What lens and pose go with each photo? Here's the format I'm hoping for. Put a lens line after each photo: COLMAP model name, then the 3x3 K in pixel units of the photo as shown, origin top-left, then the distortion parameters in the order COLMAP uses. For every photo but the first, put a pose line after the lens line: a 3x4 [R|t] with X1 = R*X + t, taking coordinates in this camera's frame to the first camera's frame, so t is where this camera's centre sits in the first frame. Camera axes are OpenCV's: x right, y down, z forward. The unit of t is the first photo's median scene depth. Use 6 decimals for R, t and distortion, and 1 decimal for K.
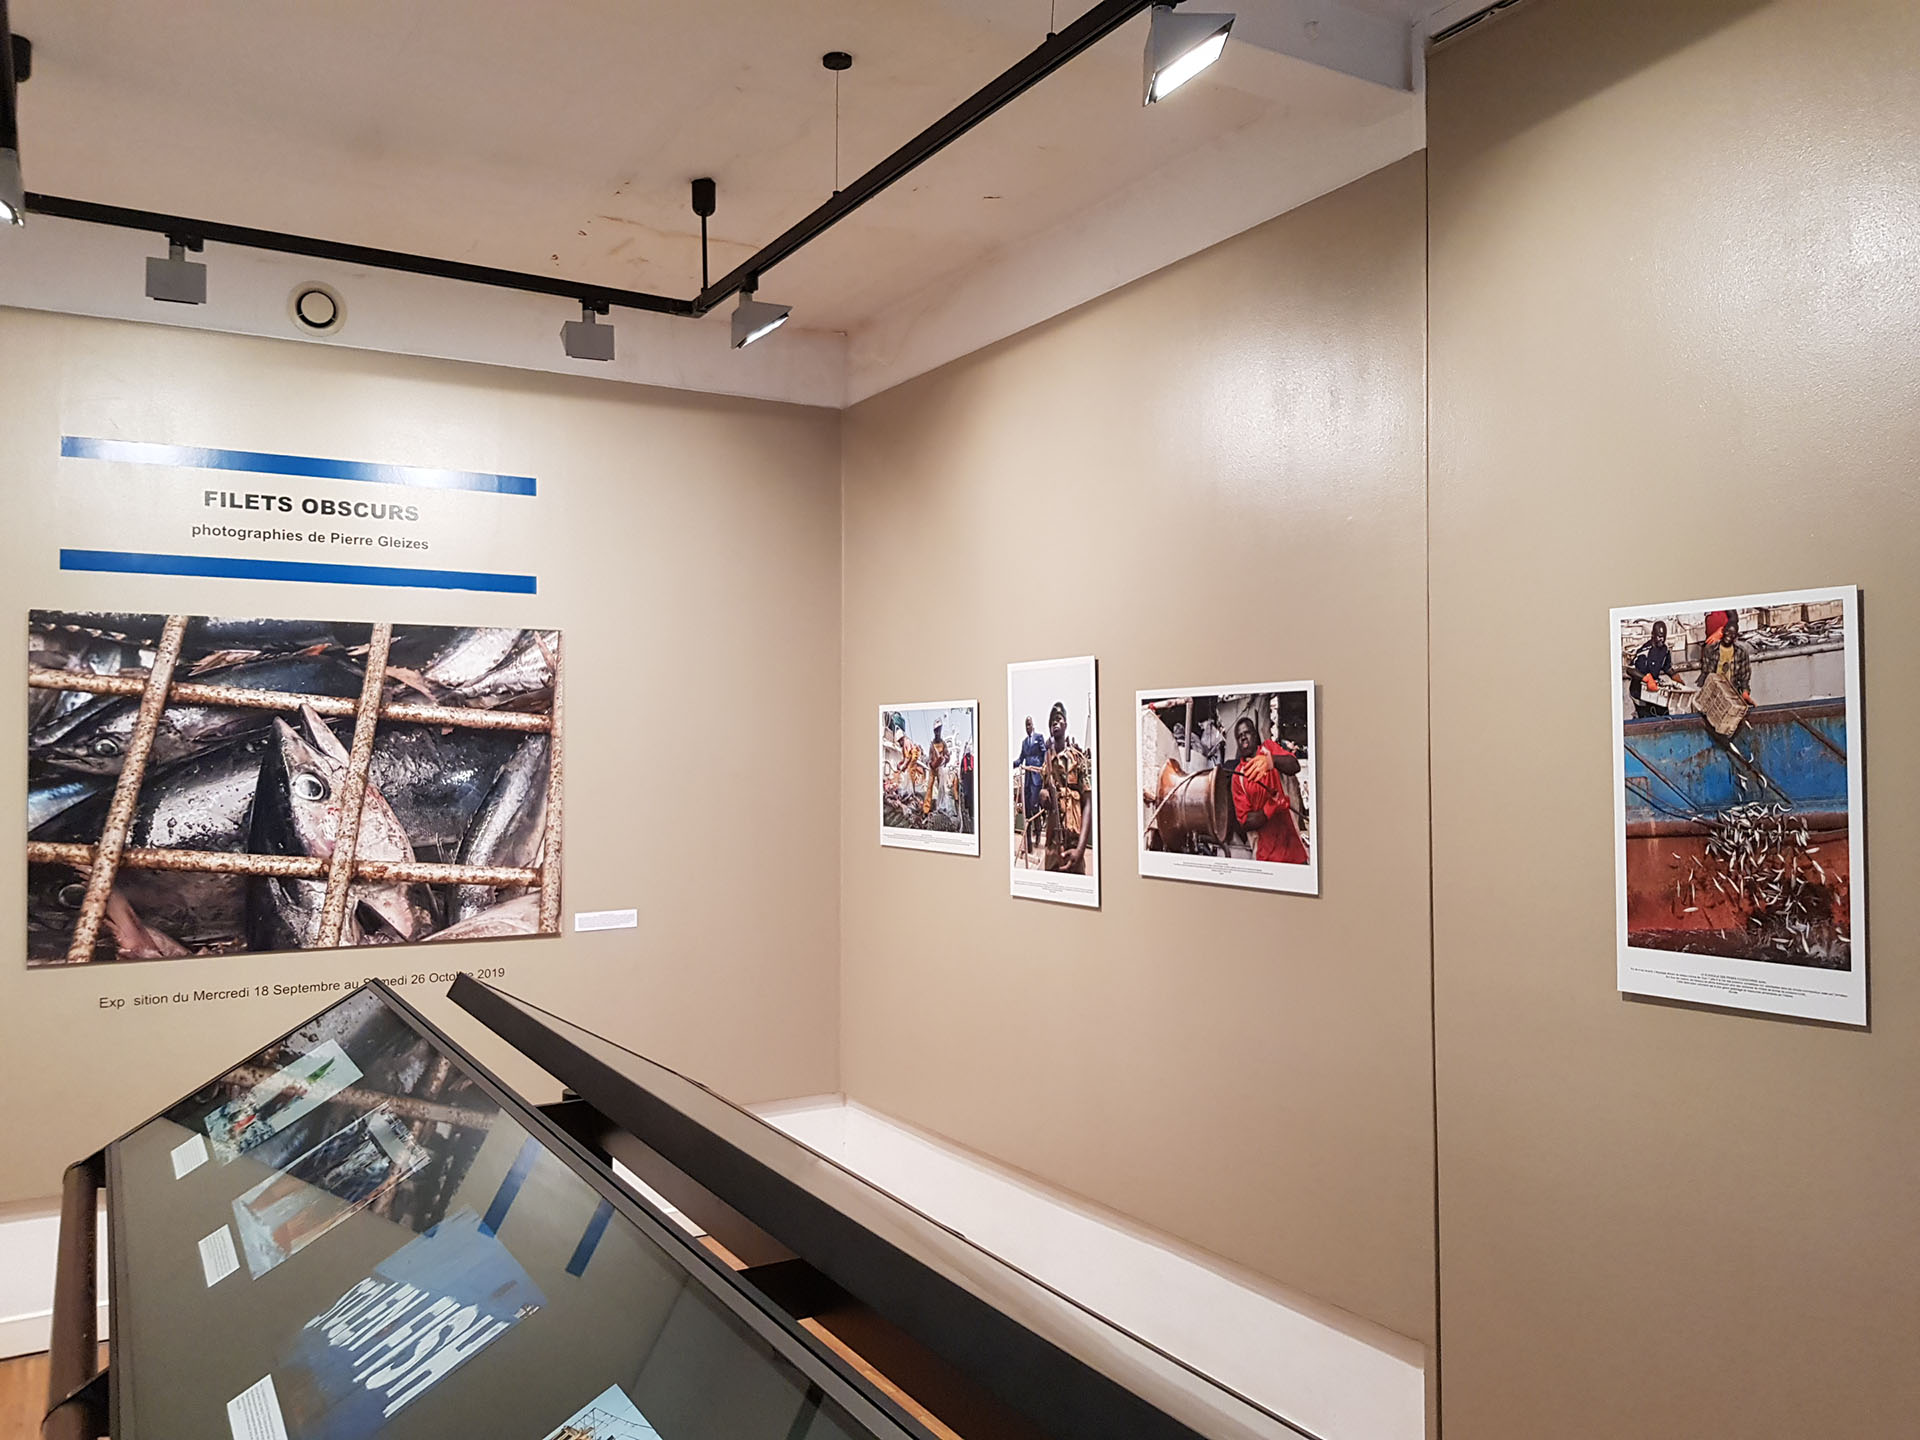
lens RADIAL K [[1512.7, 0, 951.5], [0, 1512.7, 720.9], [0, 0, 1]] dist [0.087413, -0.137246]
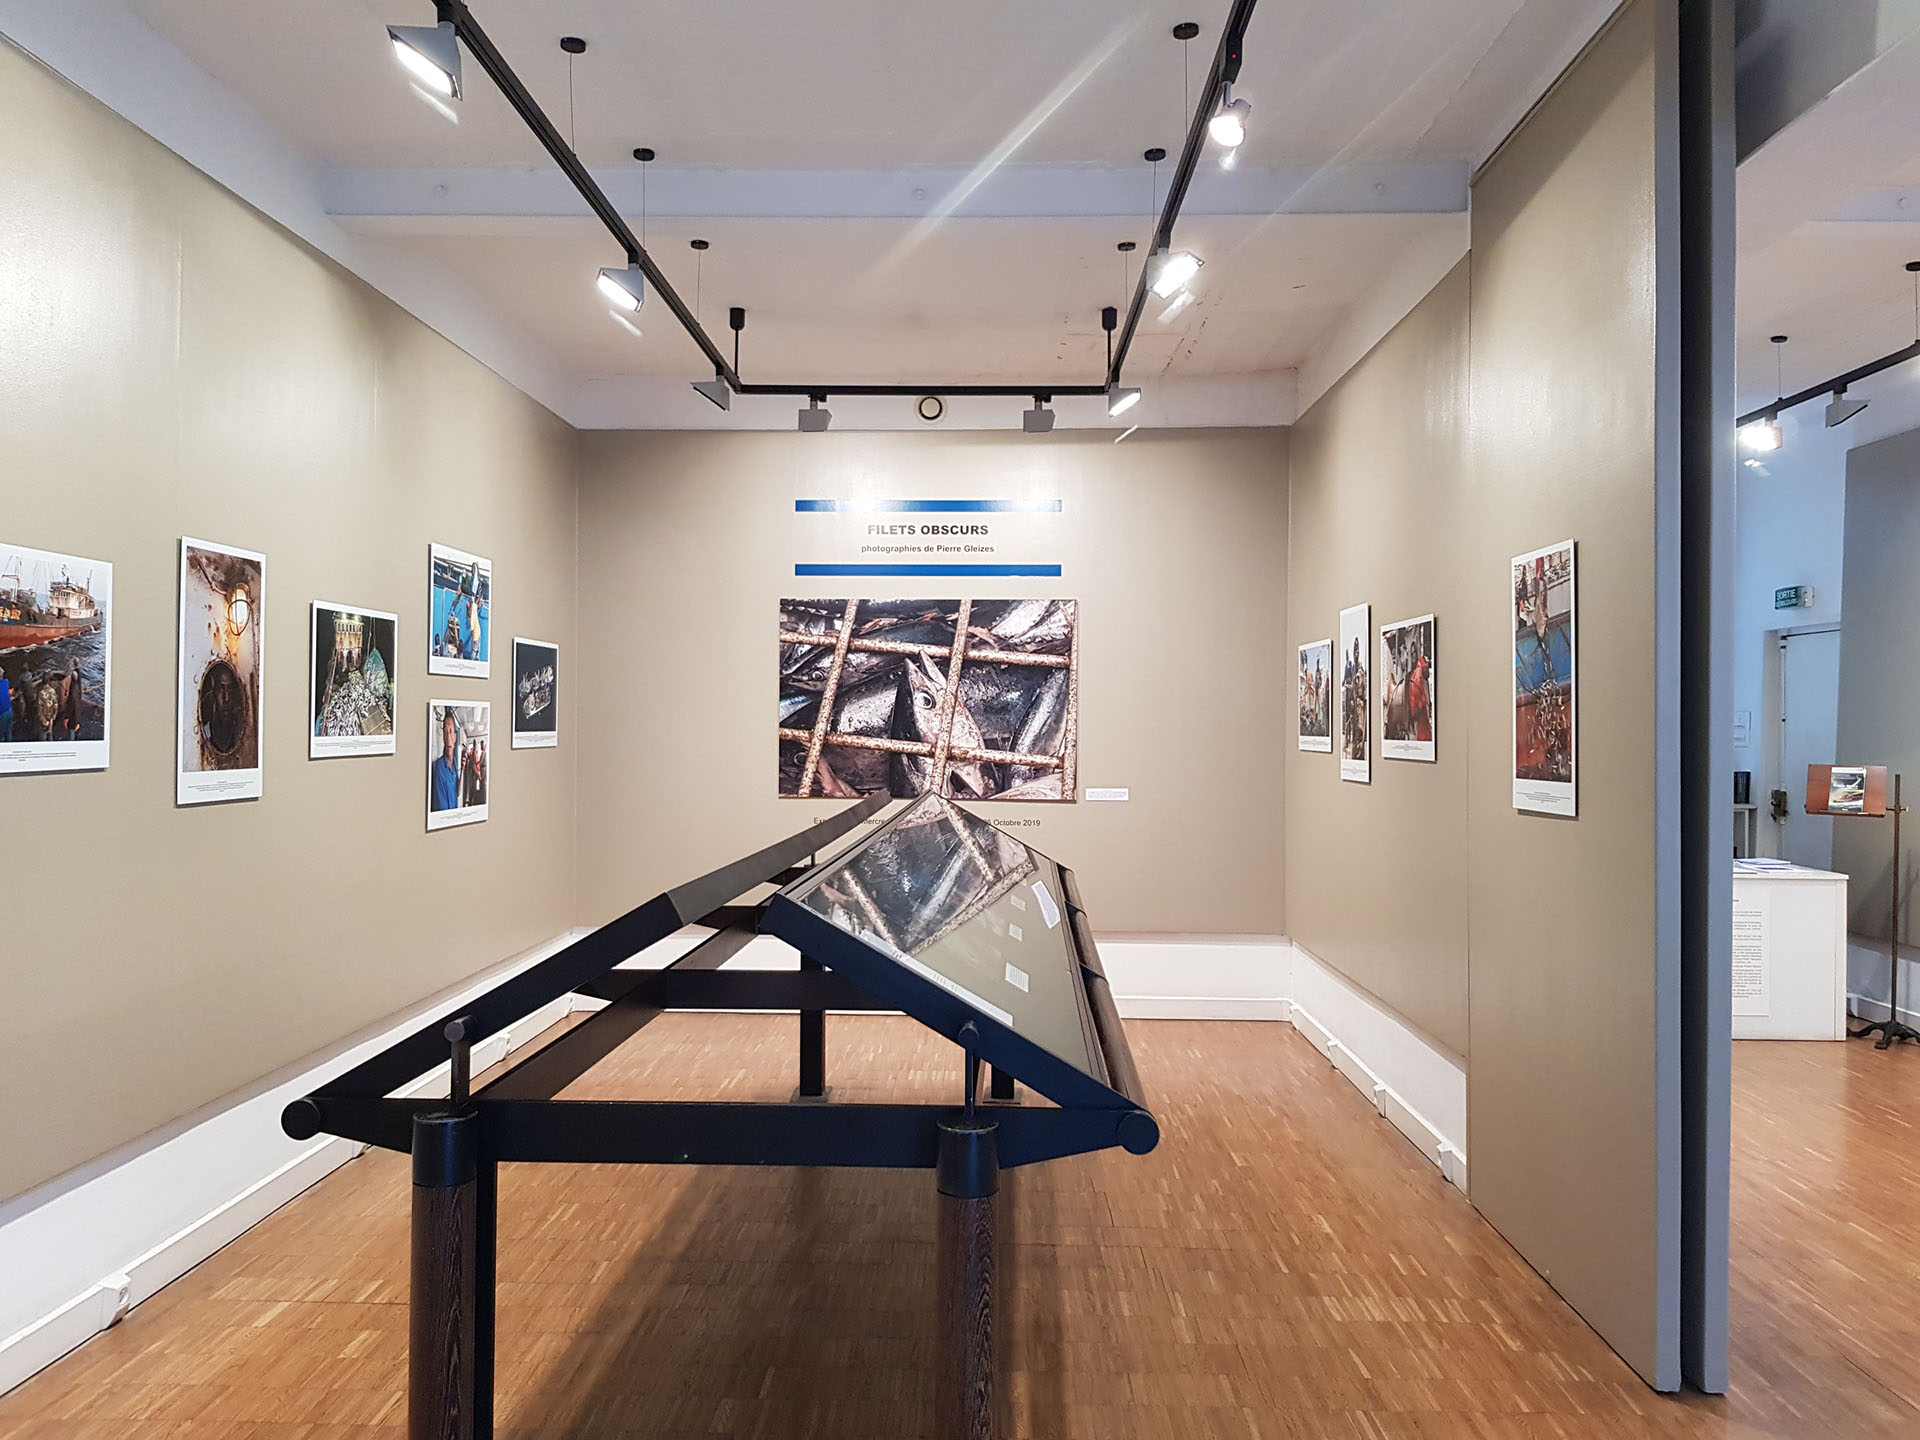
lens RADIAL K [[1512.7, 0, 919.3], [0, 1512.7, 703.2], [0, 0, 1]] dist [0.087413, -0.137246]
pose [[0.835823, 0.001154, -0.548998, 0.498912], [0.001825, 0.999986, 0.004881, 0.040477], [0.548996, -0.005082, 0.835810, -0.386243]]
